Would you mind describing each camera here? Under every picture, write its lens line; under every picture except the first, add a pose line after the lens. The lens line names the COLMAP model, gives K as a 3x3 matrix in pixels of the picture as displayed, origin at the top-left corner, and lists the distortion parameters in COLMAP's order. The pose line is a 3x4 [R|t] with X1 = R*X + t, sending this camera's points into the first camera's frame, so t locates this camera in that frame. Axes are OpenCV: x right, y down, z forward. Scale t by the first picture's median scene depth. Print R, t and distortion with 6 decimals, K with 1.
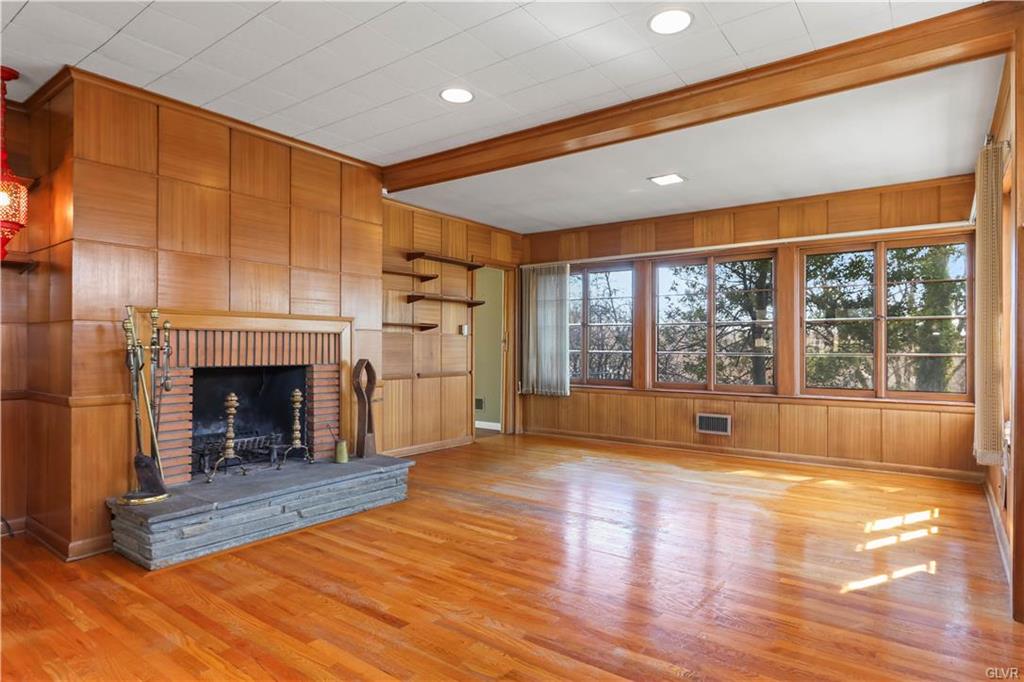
lens RADIAL K [[582.3, 0, 513.0], [0, 582.3, 343.7], [0, 0, 1]] dist [-0.010715, 0.004042]
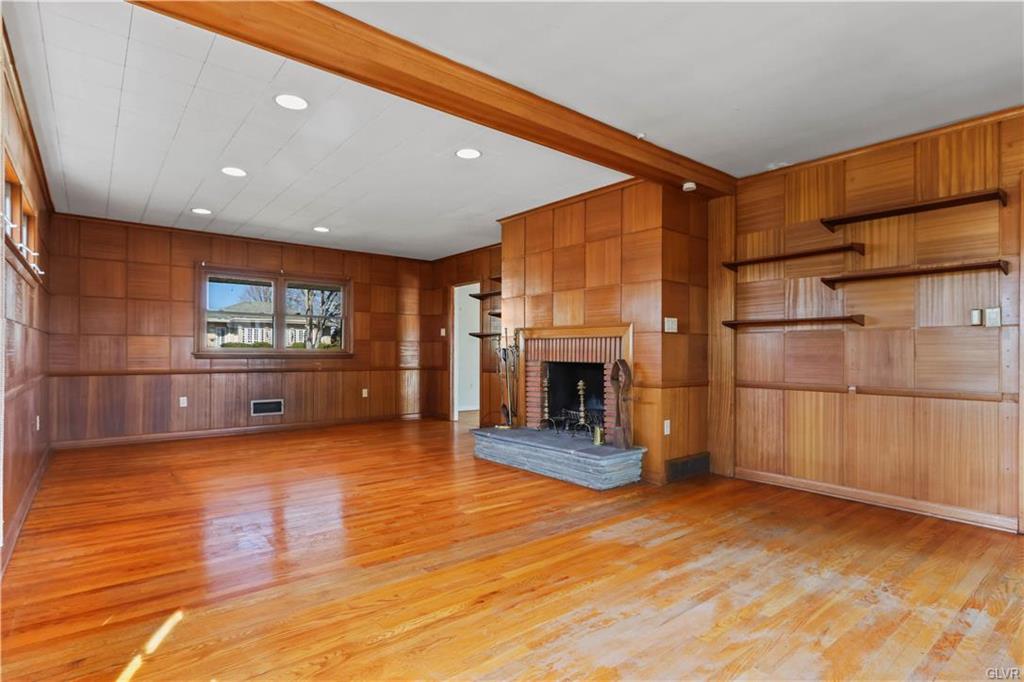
lens RADIAL K [[508.4, 0, 502.1], [0, 508.4, 364.1], [0, 0, 1]] dist [0.000092, -0.000119]
pose [[-0.257777, 0.019223, -0.966013, 0.725388], [0.001101, 0.999807, 0.019602, 0.015505], [0.966204, 0.003989, -0.257749, 1.014556]]
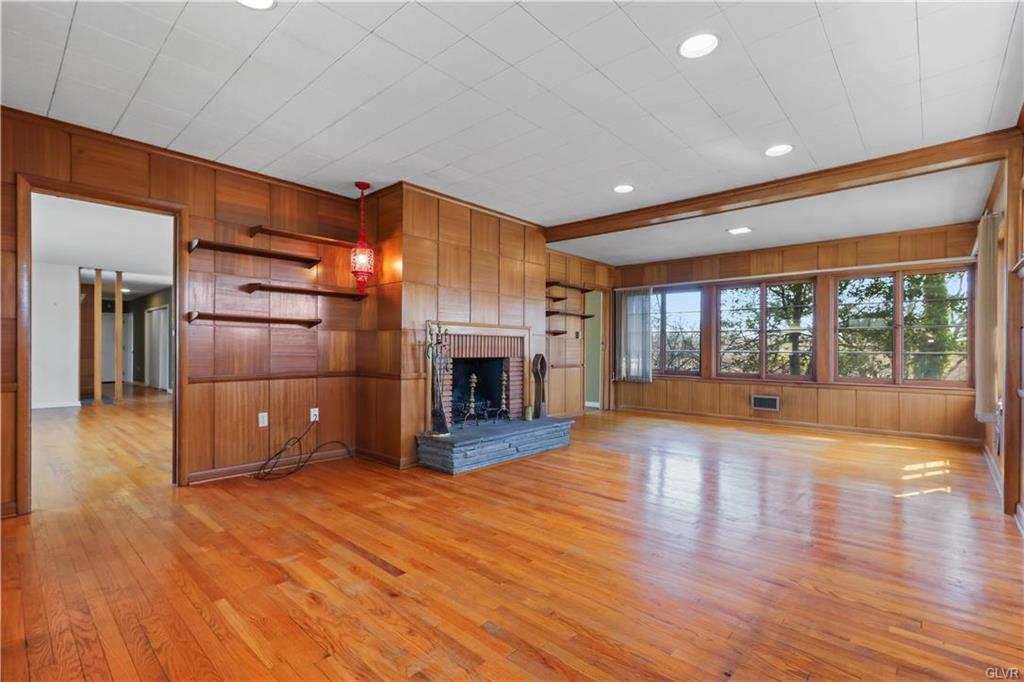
lens RADIAL K [[471.9, 0, 512.7], [0, 471.9, 347.3], [0, 0, 1]] dist [0.004065, 0.001674]
pose [[0.995696, 0.003111, -0.092622, -0.206919], [-0.002931, 0.999994, 0.002079, 0.006530], [0.092628, -0.001798, 0.995699, -0.243616]]
